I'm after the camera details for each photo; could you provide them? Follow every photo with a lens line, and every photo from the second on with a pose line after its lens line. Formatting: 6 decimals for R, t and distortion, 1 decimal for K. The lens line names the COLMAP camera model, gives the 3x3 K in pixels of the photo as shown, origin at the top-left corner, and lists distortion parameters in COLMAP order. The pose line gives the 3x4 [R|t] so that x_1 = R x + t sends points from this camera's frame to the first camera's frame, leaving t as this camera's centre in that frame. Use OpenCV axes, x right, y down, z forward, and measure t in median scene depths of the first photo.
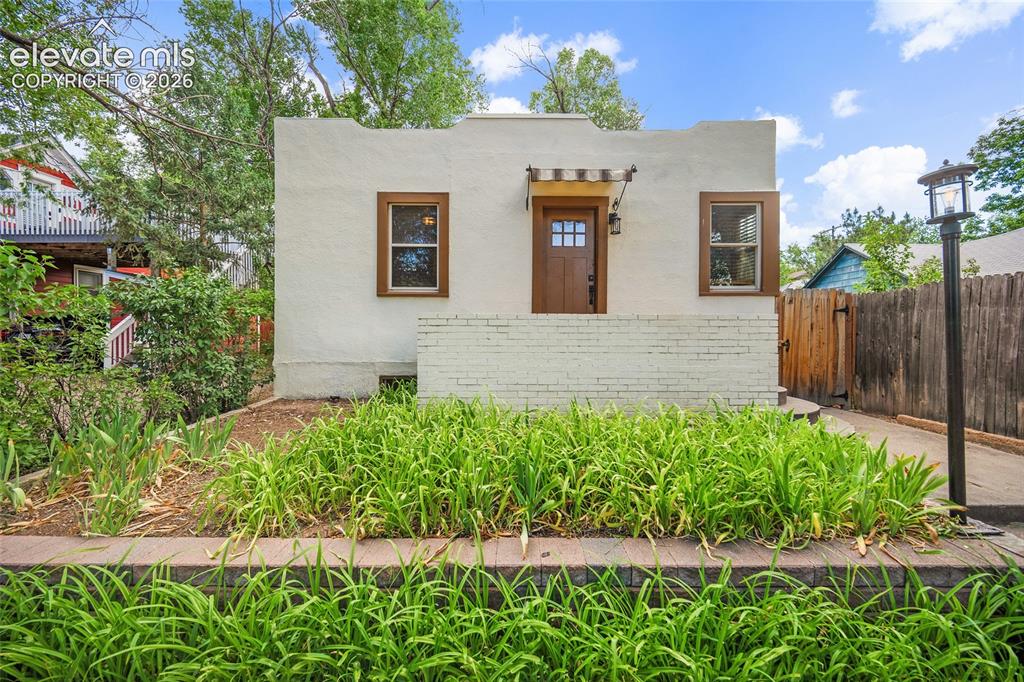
lens RADIAL K [[405.0, 0, 512.7], [0, 405.0, 333.0], [0, 0, 1]] dist [0.000919, 0.000163]
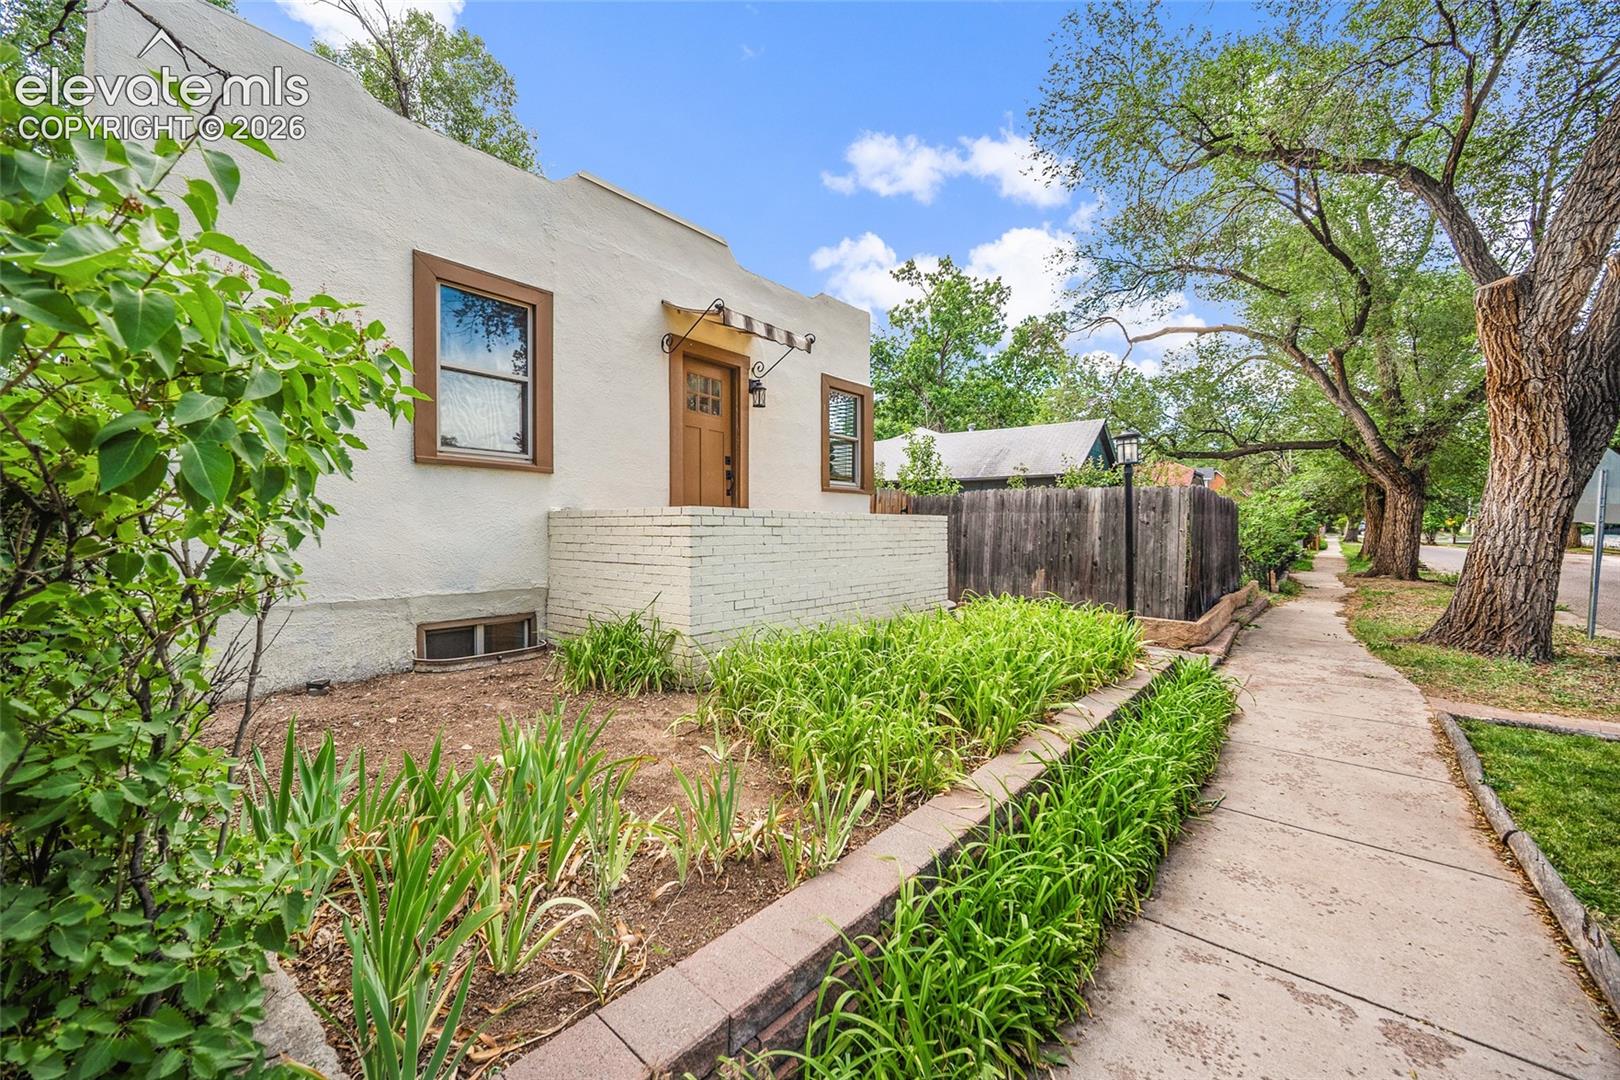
lens RADIAL K [[640.0, 0, 810.0], [0, 640.0, 540.0], [0, 0, 1]] dist [-0.000017, -0.000014]
pose [[0.635556, -0.015272, 0.771904, -0.632248], [0.003497, 0.999851, 0.016903, -0.008552], [-0.772047, -0.008044, 0.635514, 0.133668]]
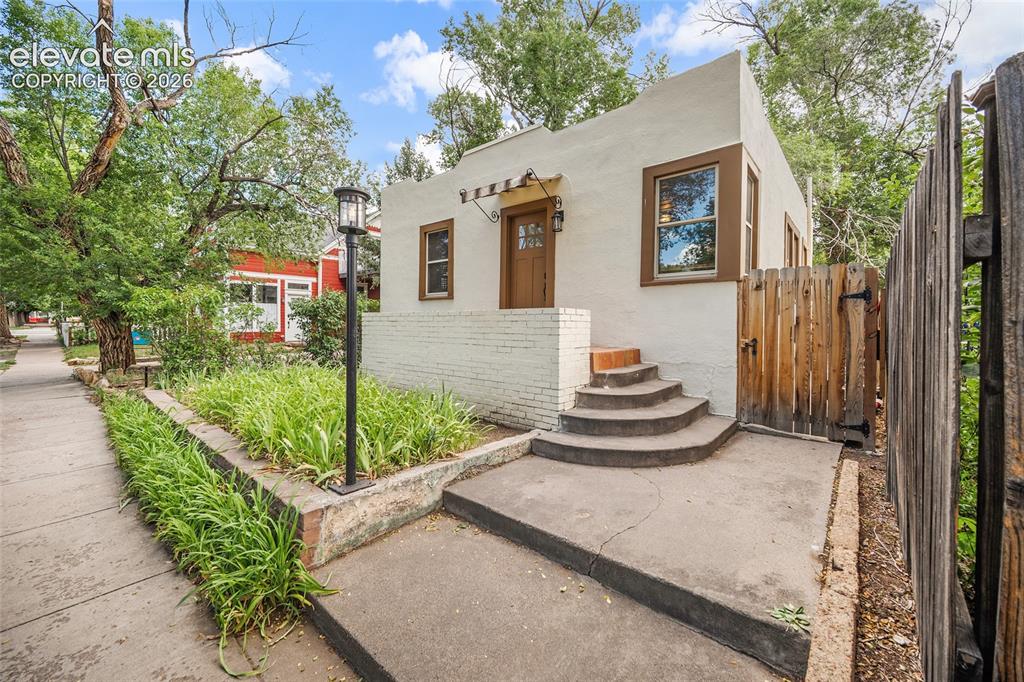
lens RADIAL K [[405.0, 0, 512.7], [0, 405.0, 333.0], [0, 0, 1]] dist [0.000919, 0.000163]
pose [[0.755913, 0.015738, -0.654482, 0.830649], [-0.009562, 0.999870, 0.013000, 0.000570], [0.654602, -0.003569, 0.755965, 0.147716]]
